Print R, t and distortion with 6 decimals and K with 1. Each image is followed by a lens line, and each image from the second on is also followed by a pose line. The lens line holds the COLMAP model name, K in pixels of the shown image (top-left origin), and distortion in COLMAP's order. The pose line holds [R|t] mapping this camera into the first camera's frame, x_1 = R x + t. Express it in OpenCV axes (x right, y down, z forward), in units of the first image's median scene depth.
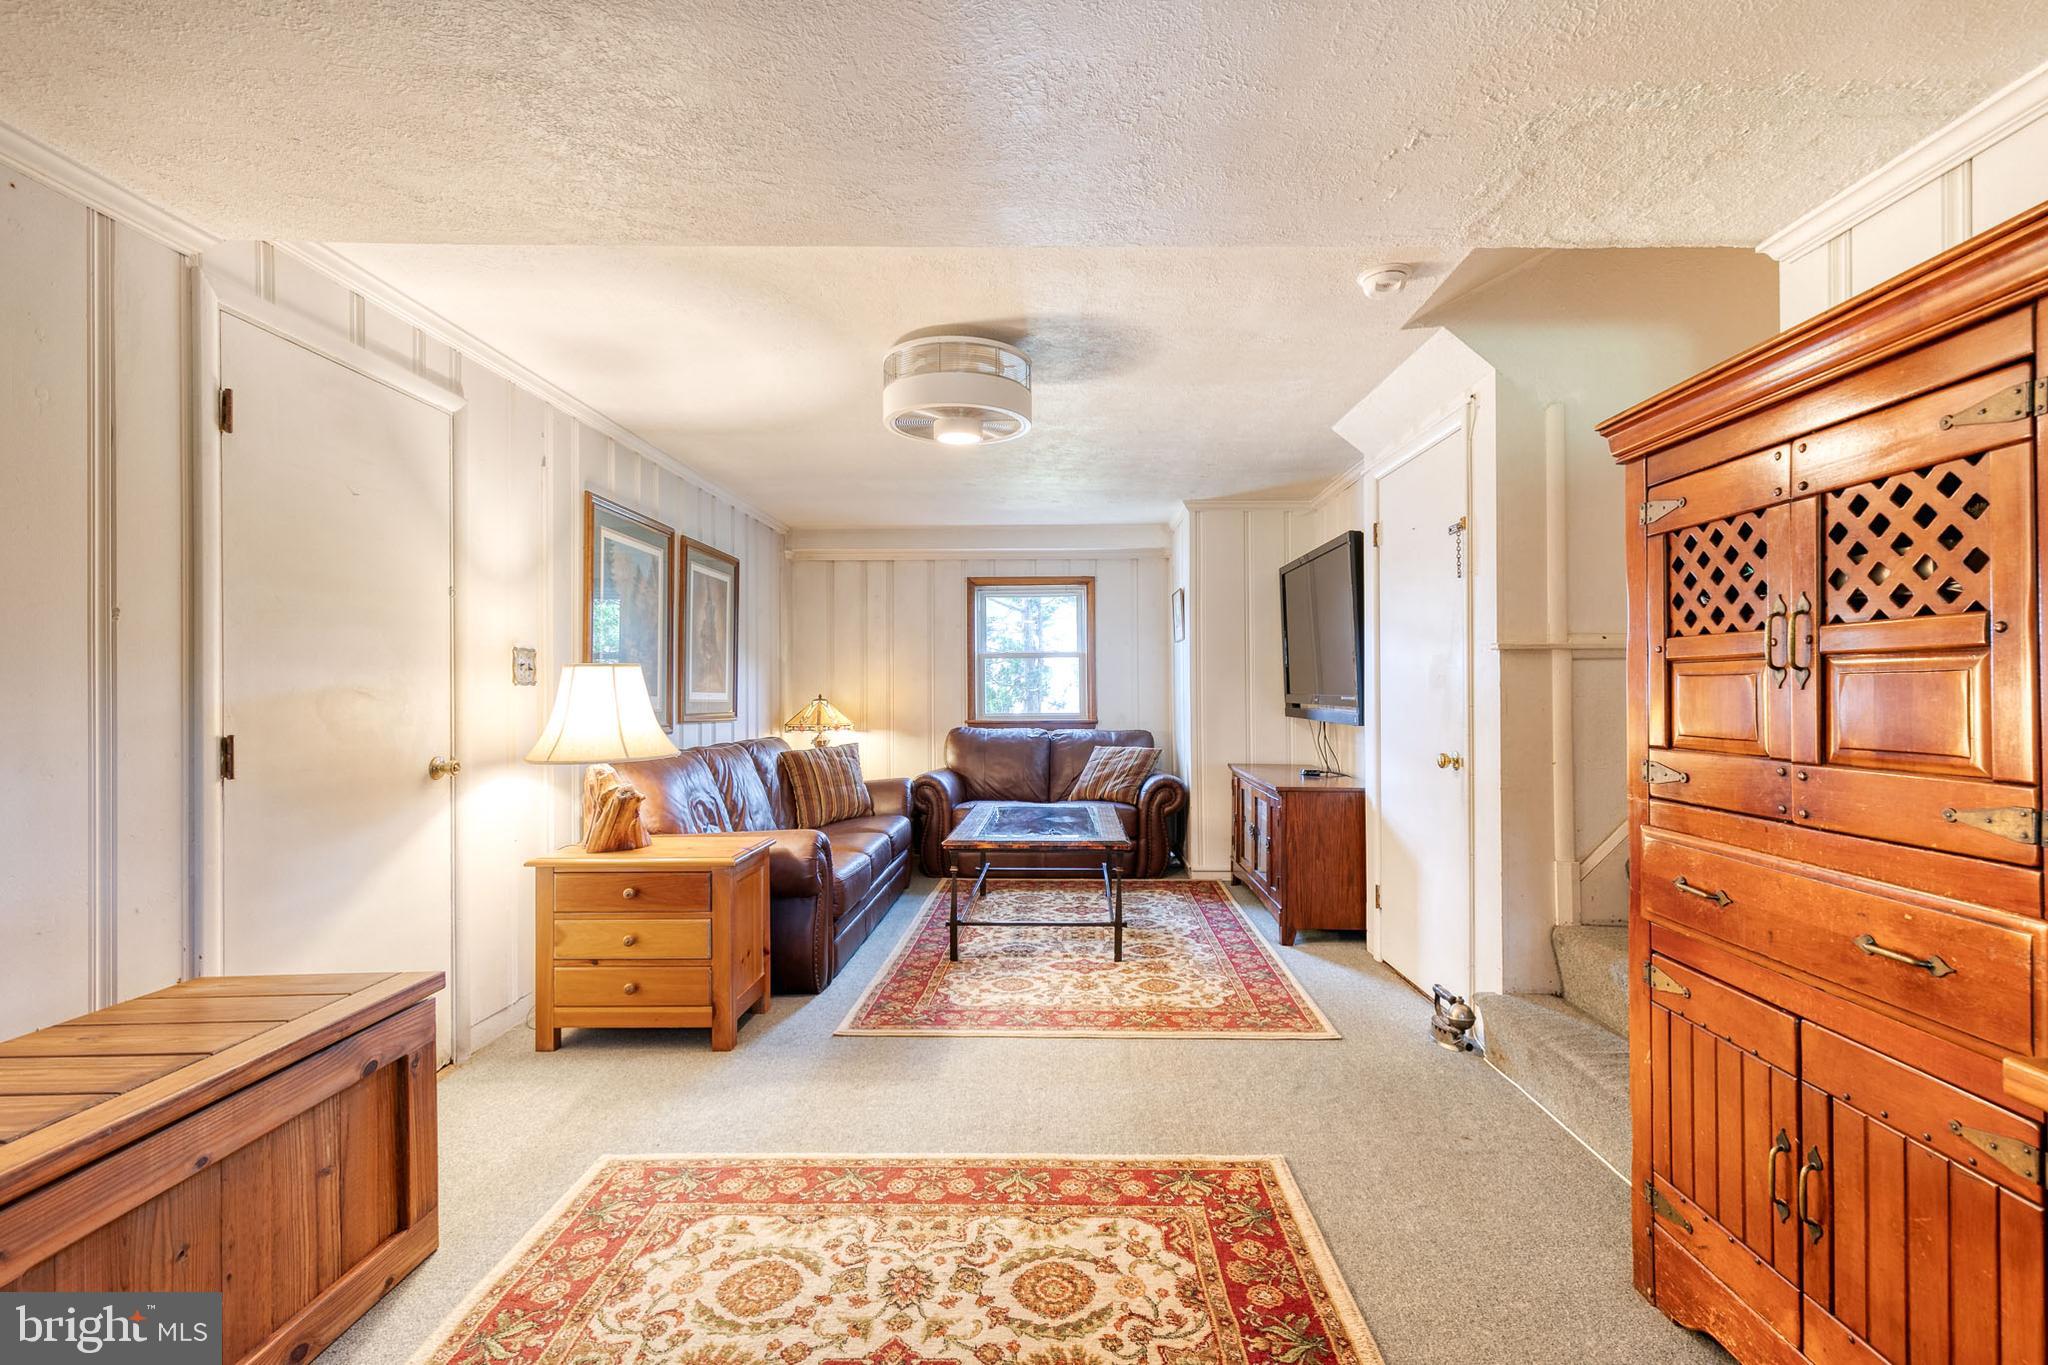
lens RADIAL K [[953.0, 0, 1030.3], [0, 953.0, 678.8], [0, 0, 1]] dist [0.017120, -0.002035]
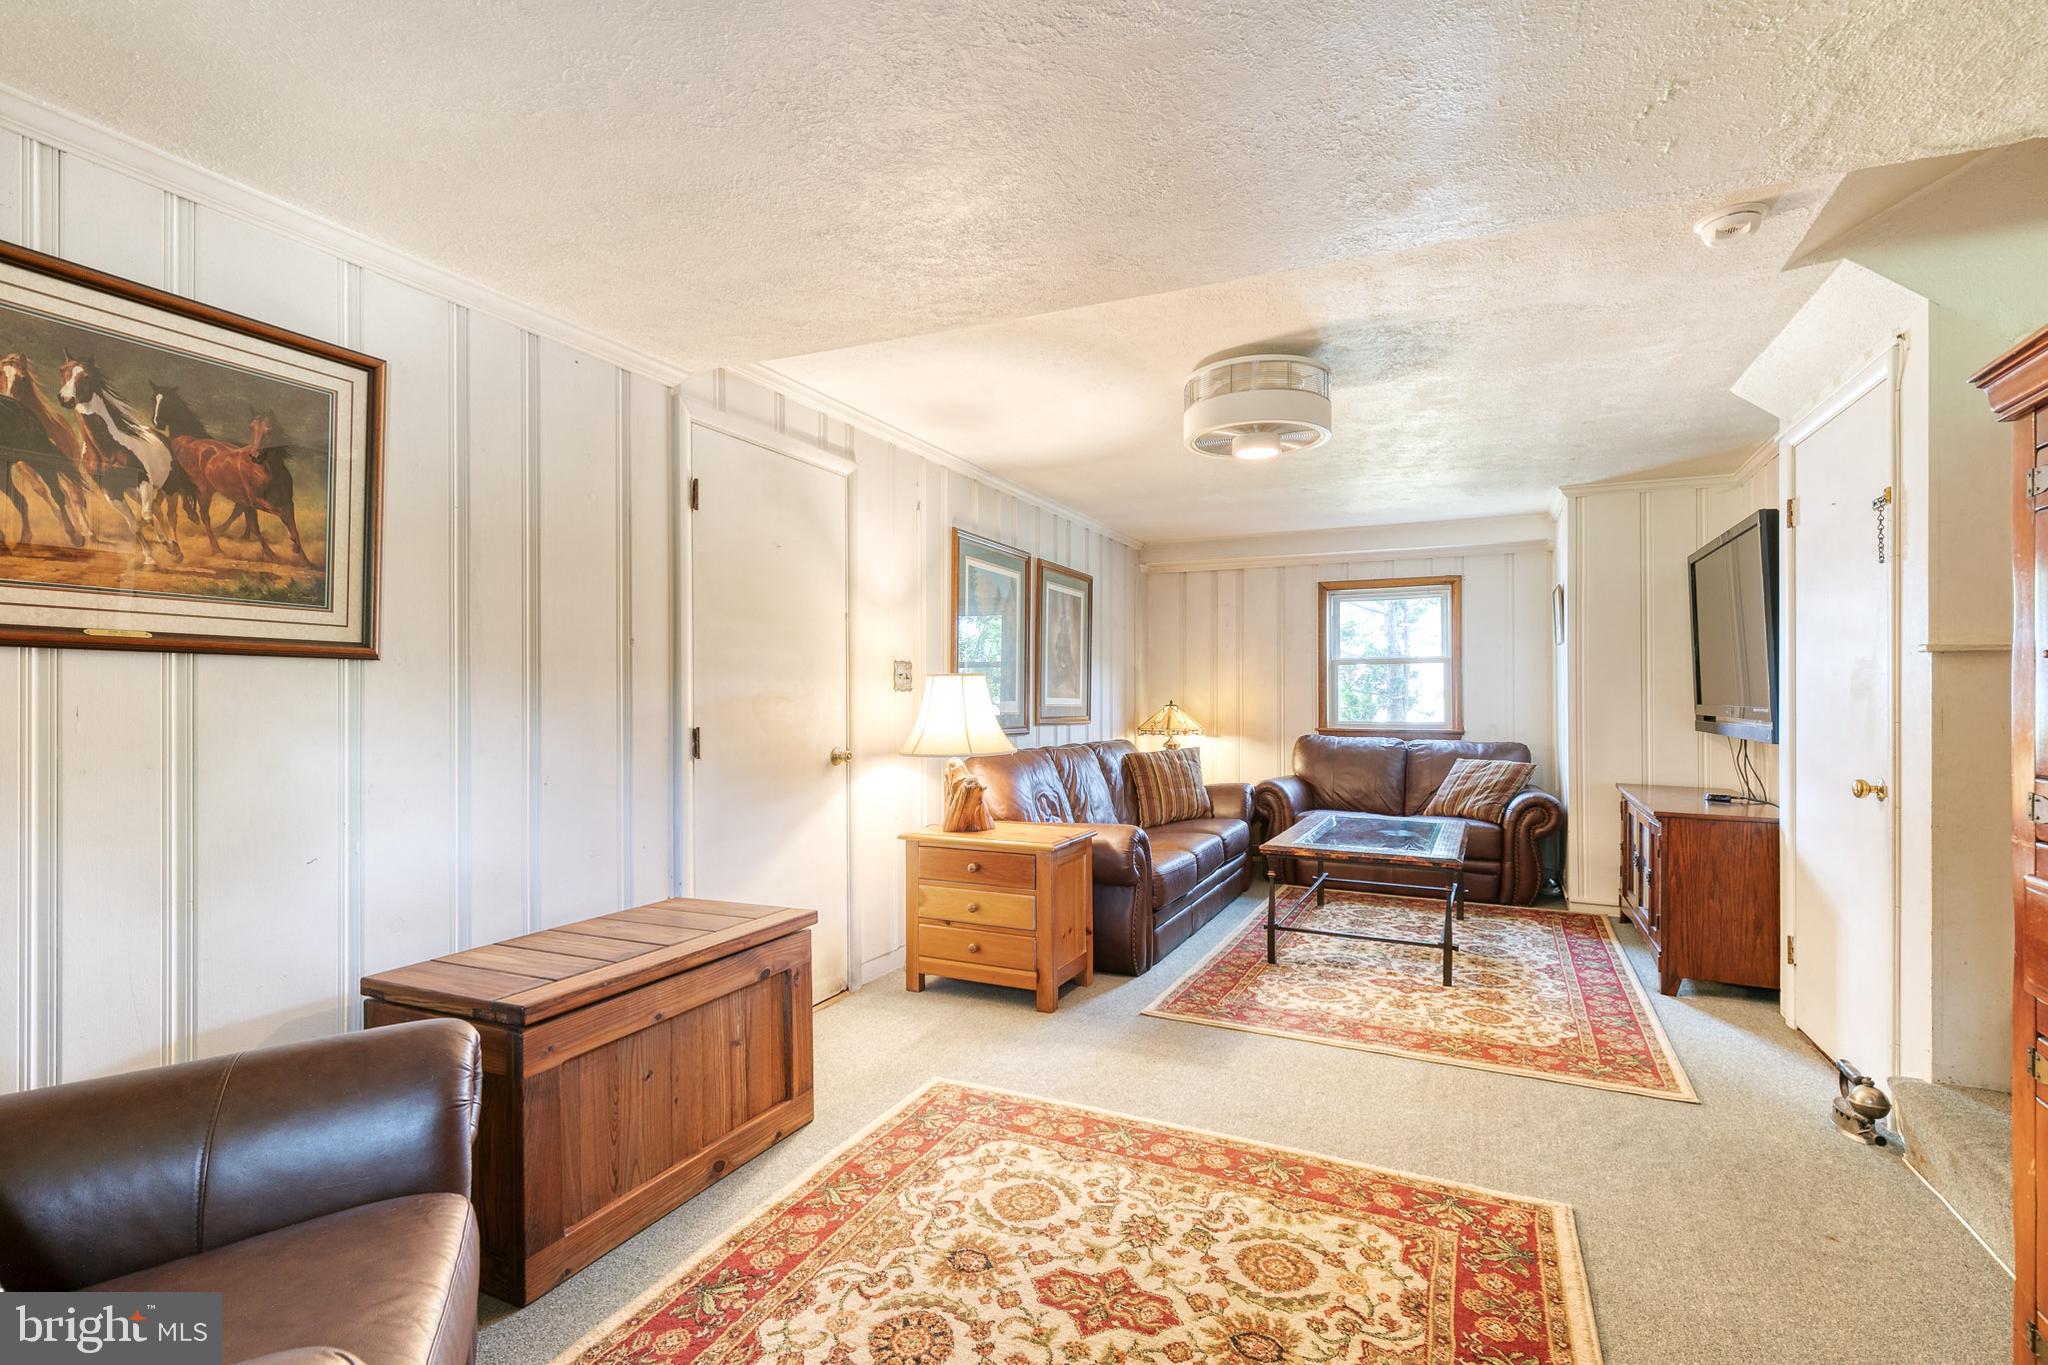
lens RADIAL K [[953.0, 0, 1020.5], [0, 953.0, 691.0], [0, 0, 1]] dist [0.017120, -0.002035]
pose [[0.908702, 0.003841, -0.417427, 0.129416], [-0.000892, 0.999973, 0.007261, -0.002824], [0.417444, -0.006226, 0.908681, -0.045546]]
